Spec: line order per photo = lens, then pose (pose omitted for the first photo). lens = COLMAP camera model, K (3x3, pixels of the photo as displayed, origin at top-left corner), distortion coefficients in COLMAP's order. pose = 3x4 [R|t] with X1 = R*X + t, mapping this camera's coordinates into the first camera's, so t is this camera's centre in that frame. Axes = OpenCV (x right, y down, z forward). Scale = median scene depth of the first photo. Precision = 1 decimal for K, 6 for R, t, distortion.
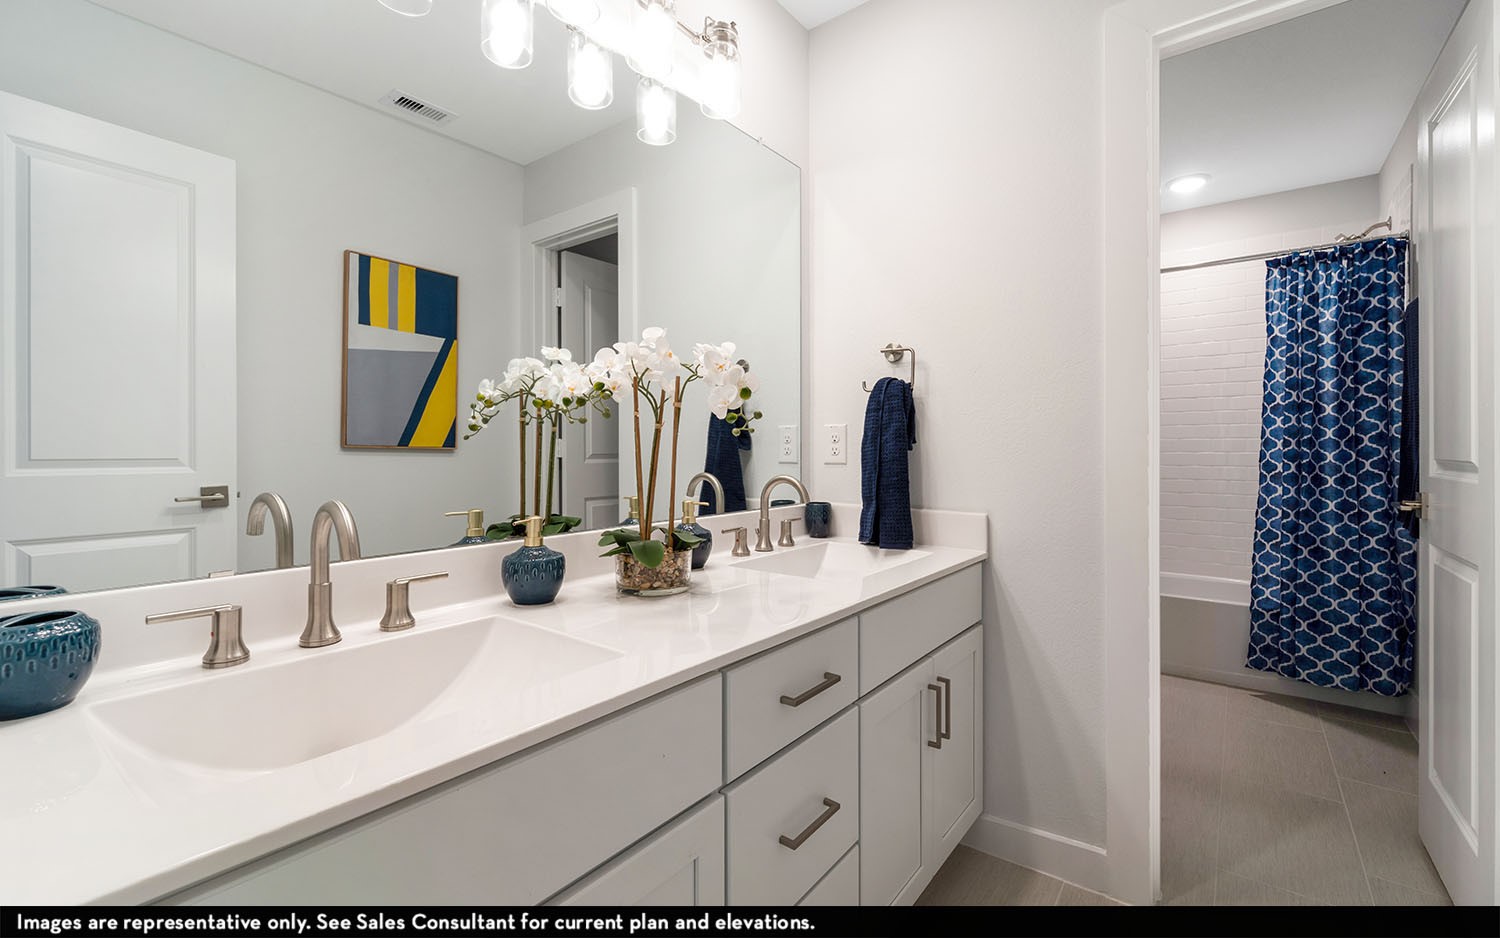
lens RADIAL K [[632.6, 0, 757.0], [0, 632.6, 446.2], [0, 0, 1]] dist [-0.003060, -0.000130]
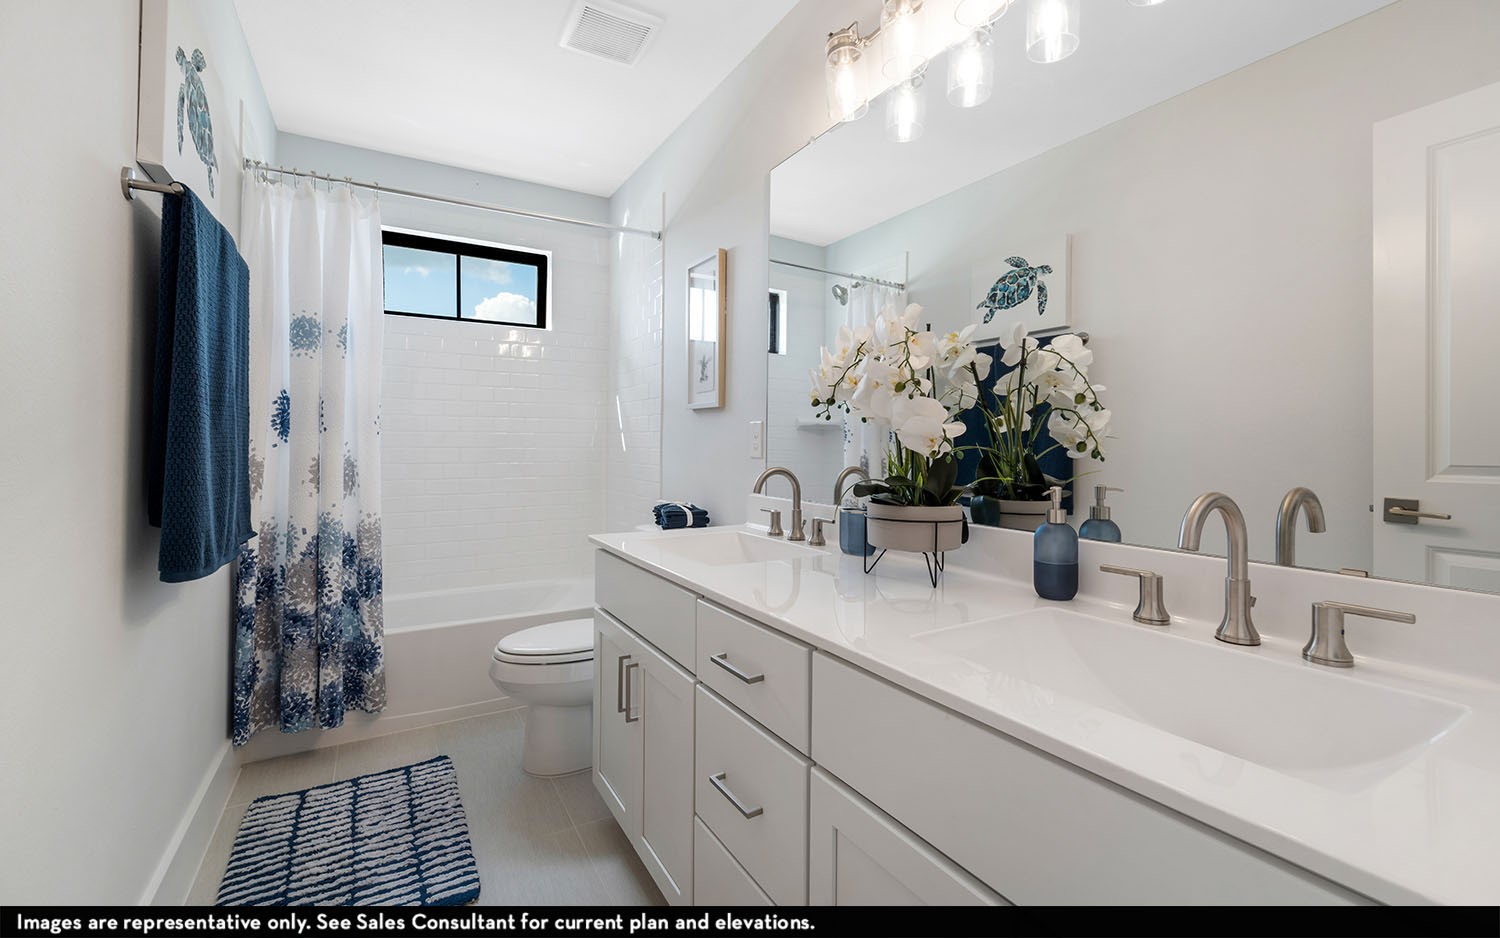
lens RADIAL K [[632.6, 0, 757.0], [0, 632.6, 446.2], [0, 0, 1]] dist [-0.003060, -0.000130]
pose [[-0.377914, -0.001873, -0.925839, 0.623275], [-0.002846, 0.999996, -0.000861, 0.009622], [0.925836, 0.002309, -0.377917, 0.837654]]
